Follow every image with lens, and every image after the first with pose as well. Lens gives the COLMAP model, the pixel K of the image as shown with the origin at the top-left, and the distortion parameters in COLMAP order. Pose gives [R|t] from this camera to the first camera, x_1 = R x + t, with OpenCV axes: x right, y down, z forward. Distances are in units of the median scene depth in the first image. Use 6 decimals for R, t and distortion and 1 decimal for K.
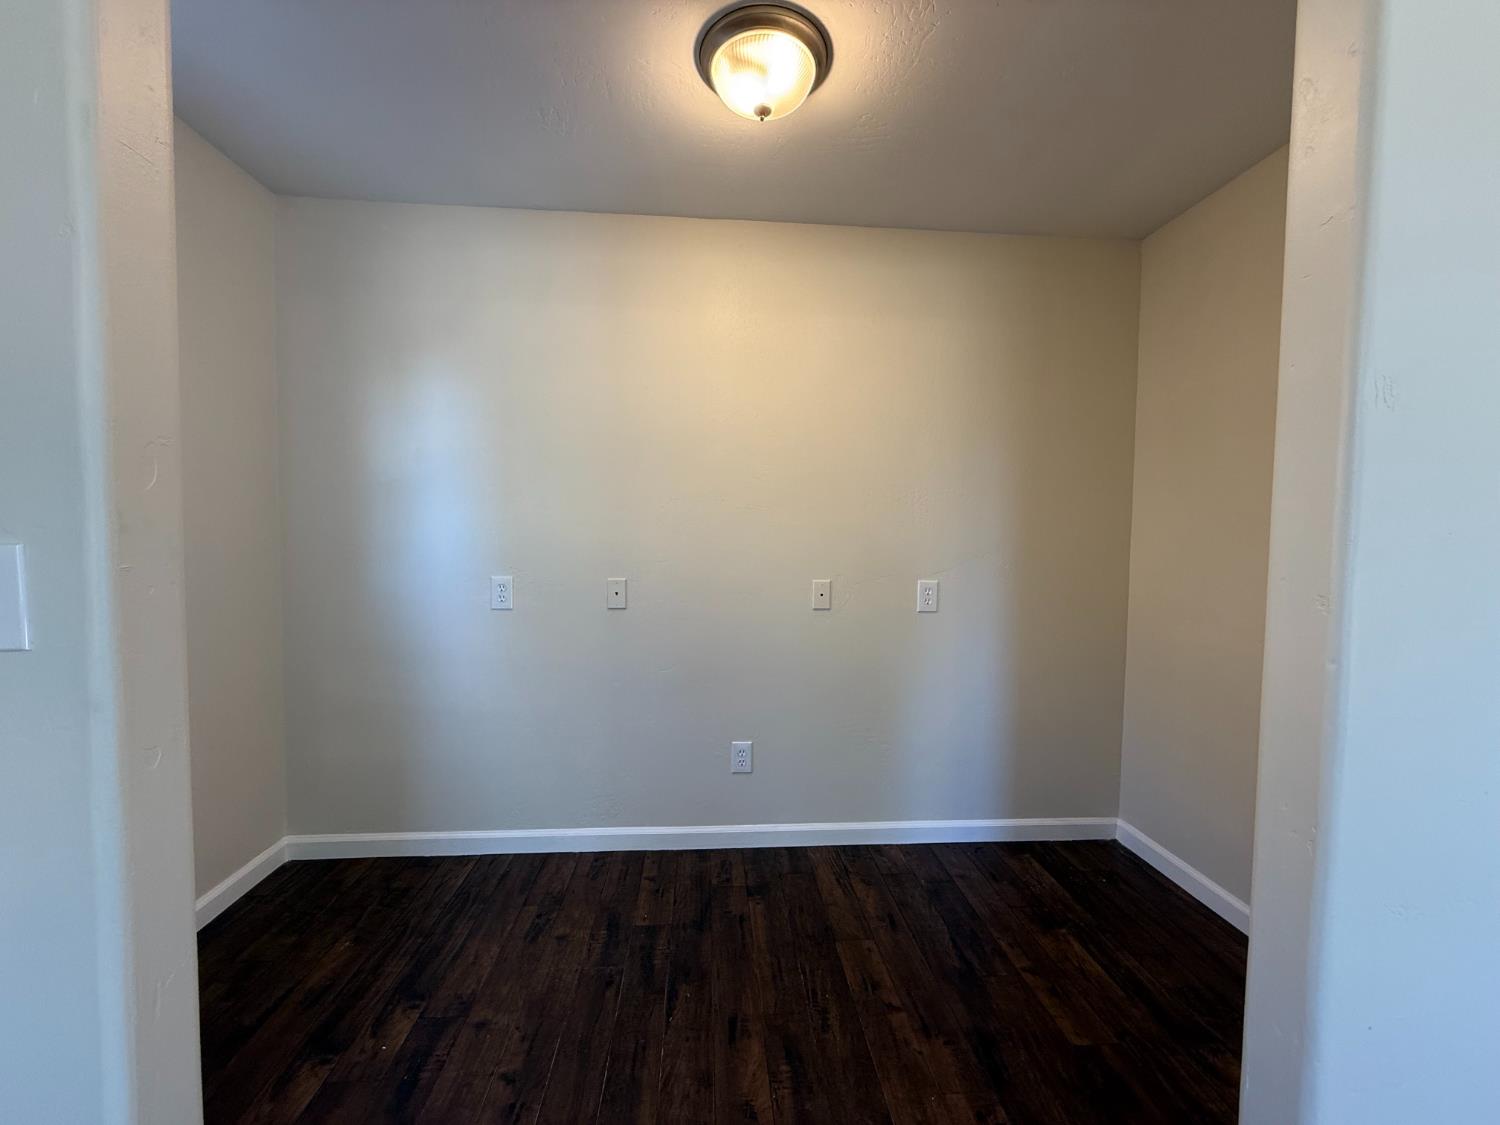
lens RADIAL K [[593.6, 0, 750.8], [0, 593.6, 563.7], [0, 0, 1]] dist [-0.000155, 0.000005]
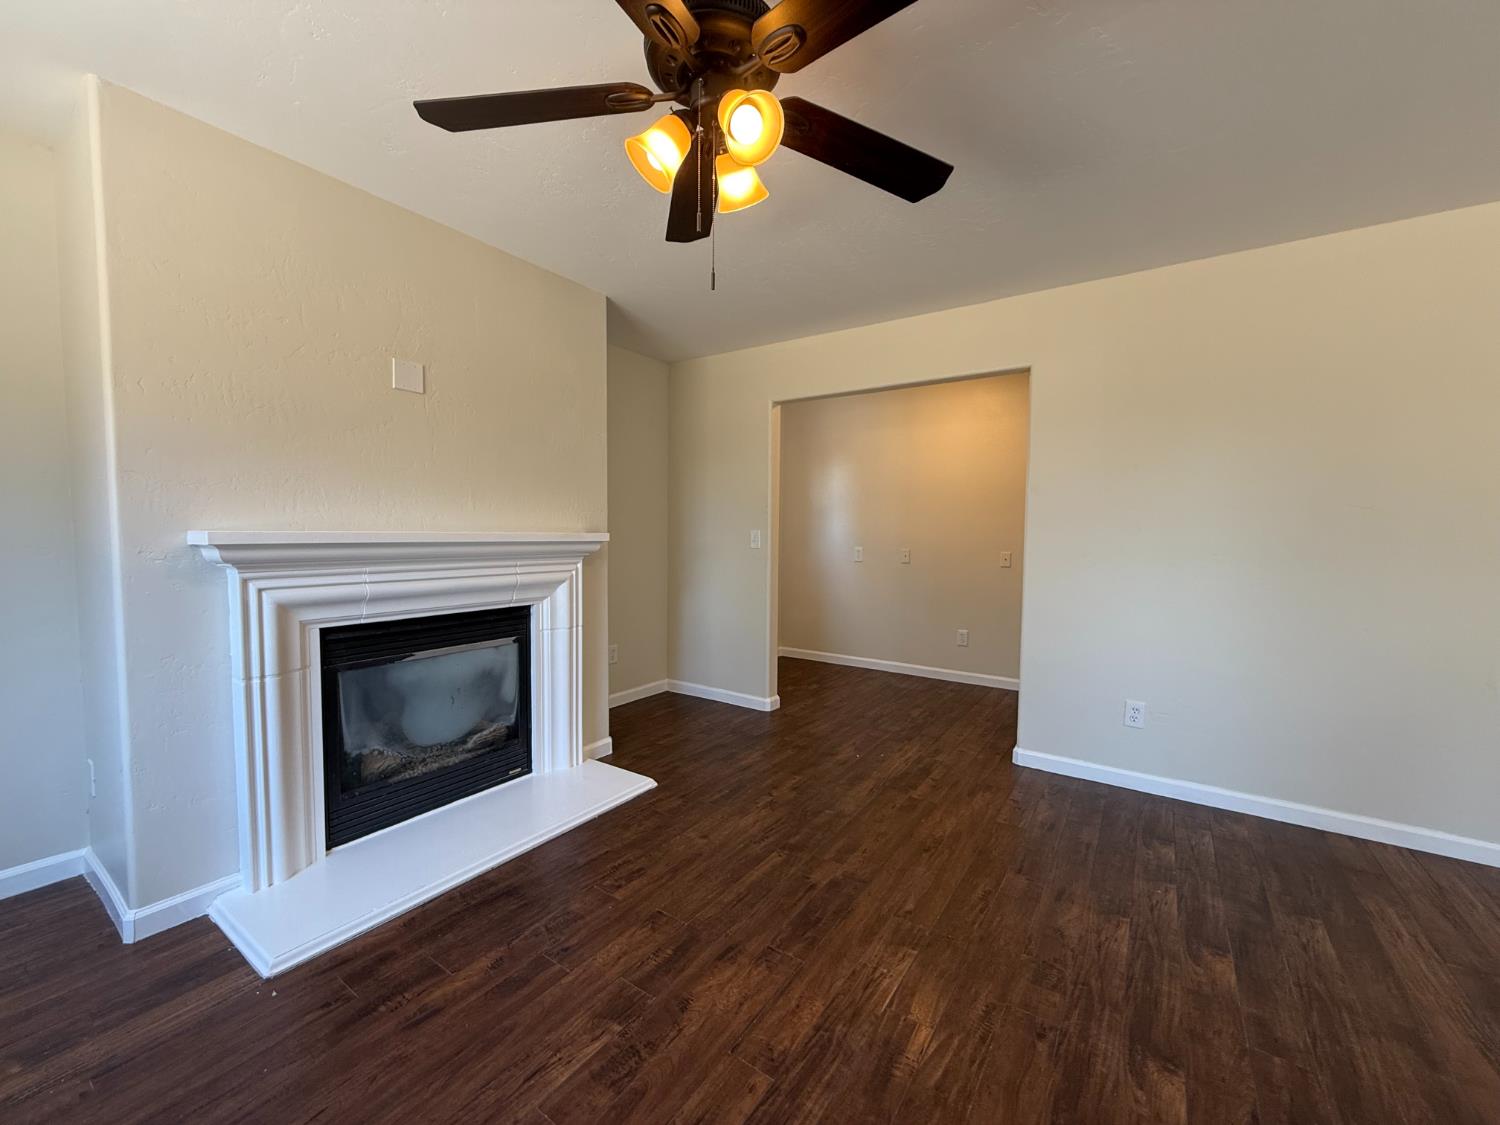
lens RADIAL K [[593.6, 0, 752.4], [0, 593.6, 553.9], [0, 0, 1]] dist [-0.000155, 0.000005]
pose [[0.781649, 0.021732, -0.623340, 1.082671], [-0.028786, 0.999585, -0.001247, 0.099979], [0.623054, 0.018919, 0.781950, -1.653405]]
